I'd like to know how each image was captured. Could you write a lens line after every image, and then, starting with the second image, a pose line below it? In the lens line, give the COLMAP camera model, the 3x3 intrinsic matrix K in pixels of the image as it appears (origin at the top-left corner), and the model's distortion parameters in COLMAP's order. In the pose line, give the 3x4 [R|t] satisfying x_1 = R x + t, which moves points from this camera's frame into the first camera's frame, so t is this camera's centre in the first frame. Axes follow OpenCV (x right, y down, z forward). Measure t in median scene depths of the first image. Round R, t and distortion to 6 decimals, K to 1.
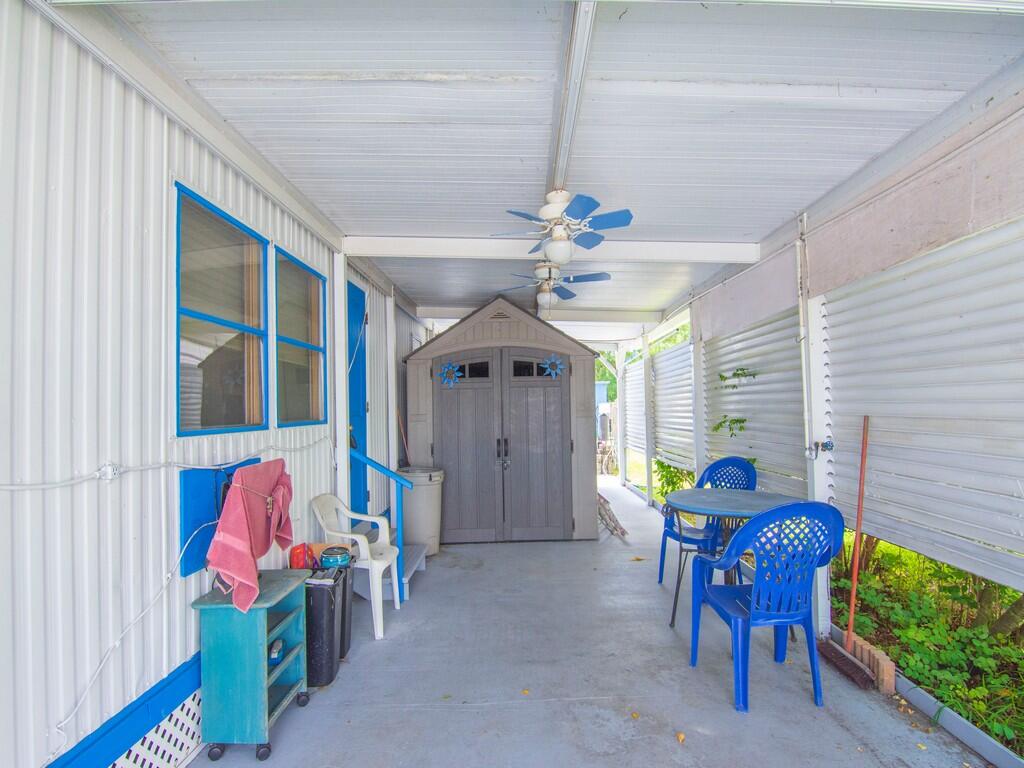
lens RADIAL K [[488.7, 0, 506.1], [0, 488.7, 390.8], [0, 0, 1]] dist [-0.014818, -0.001453]
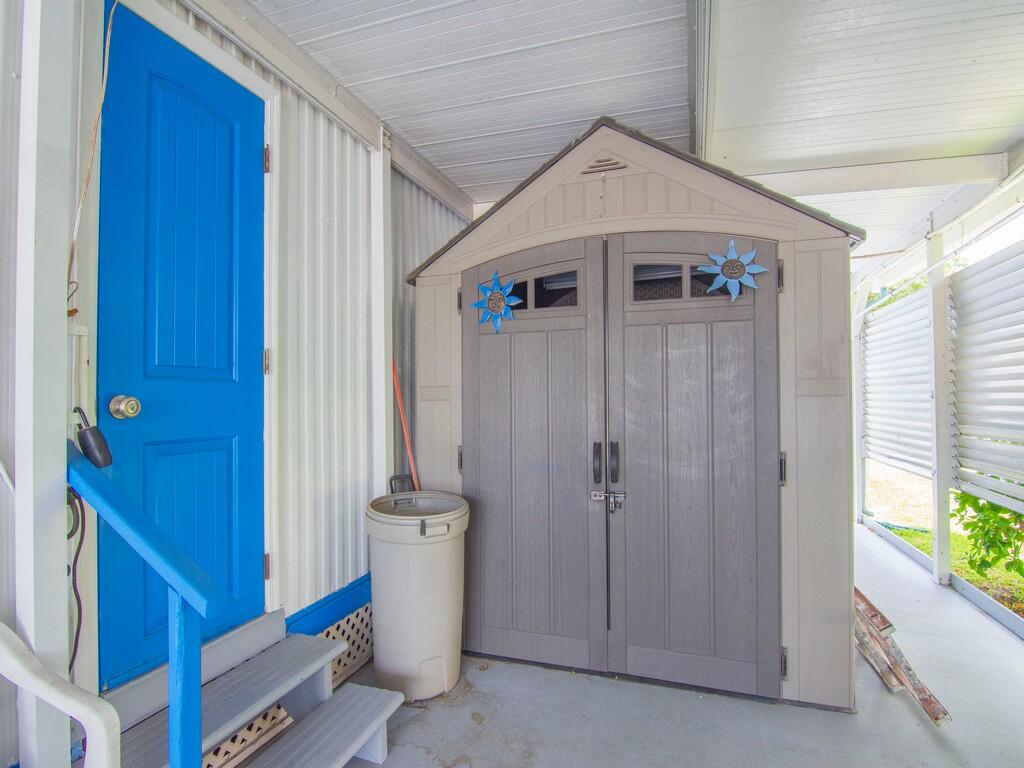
lens RADIAL K [[488.7, 0, 506.1], [0, 488.7, 390.8], [0, 0, 1]] dist [-0.014818, -0.001453]
pose [[0.947089, 0.005771, -0.320918, 0.048250], [0.000994, 0.999781, 0.020914, 0.042421], [0.320968, -0.020127, 0.946876, 0.555622]]
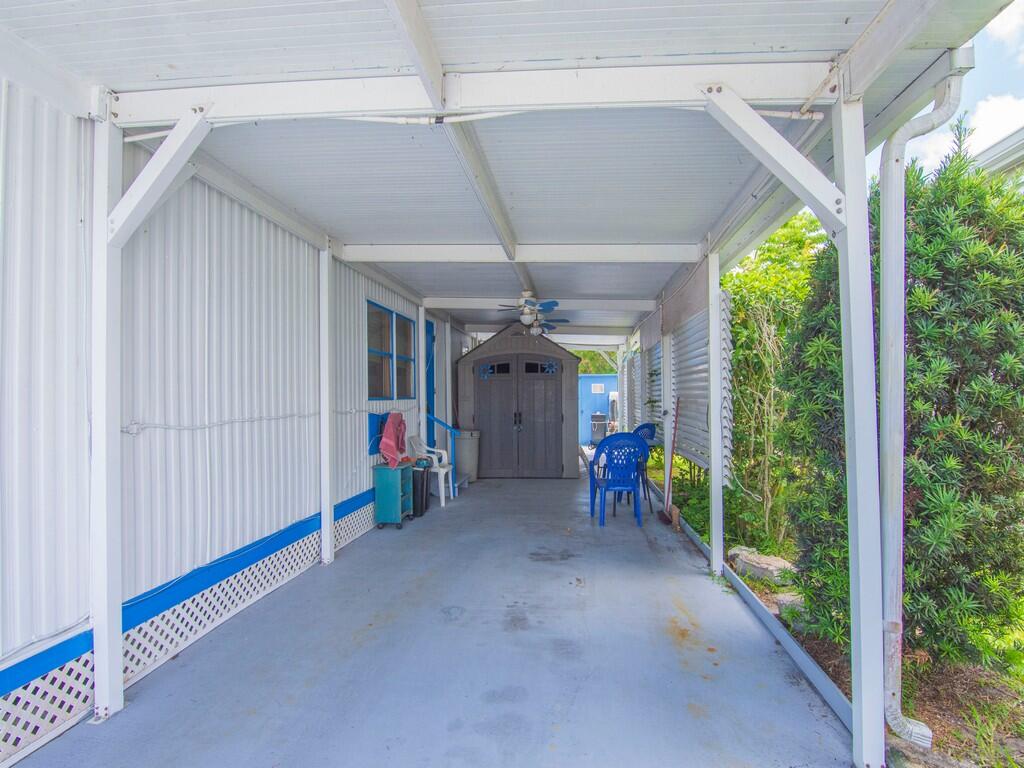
lens RADIAL K [[488.7, 0, 506.1], [0, 488.7, 390.8], [0, 0, 1]] dist [-0.014818, -0.001453]
pose [[0.994341, 0.010451, -0.105724, 0.120488], [-0.008019, 0.999694, 0.023400, -0.007784], [0.105936, -0.022419, 0.994120, -0.562610]]
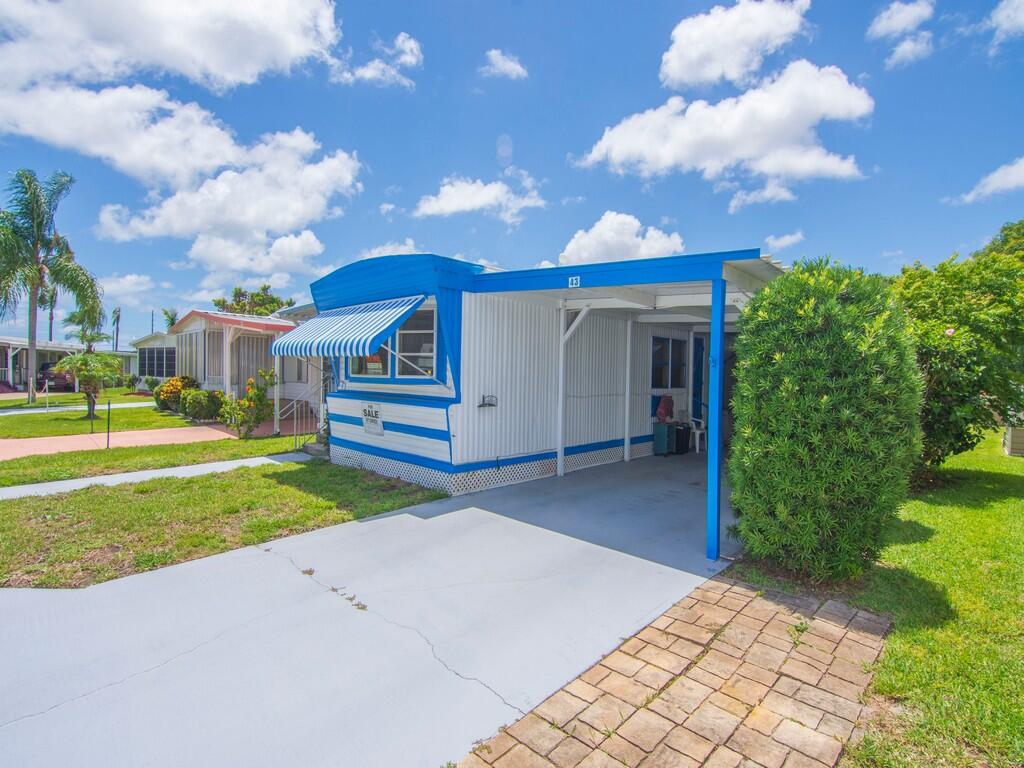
lens RADIAL K [[497.0, 0, 512.0], [0, 497.0, 384.0], [0, 0, 1]] dist [-0.018391, -0.000699]
pose [[0.737033, 0.048035, -0.674148, 0.637995], [-0.012230, 0.998256, 0.057758, -0.085269], [0.675746, -0.034325, 0.736334, -1.397581]]
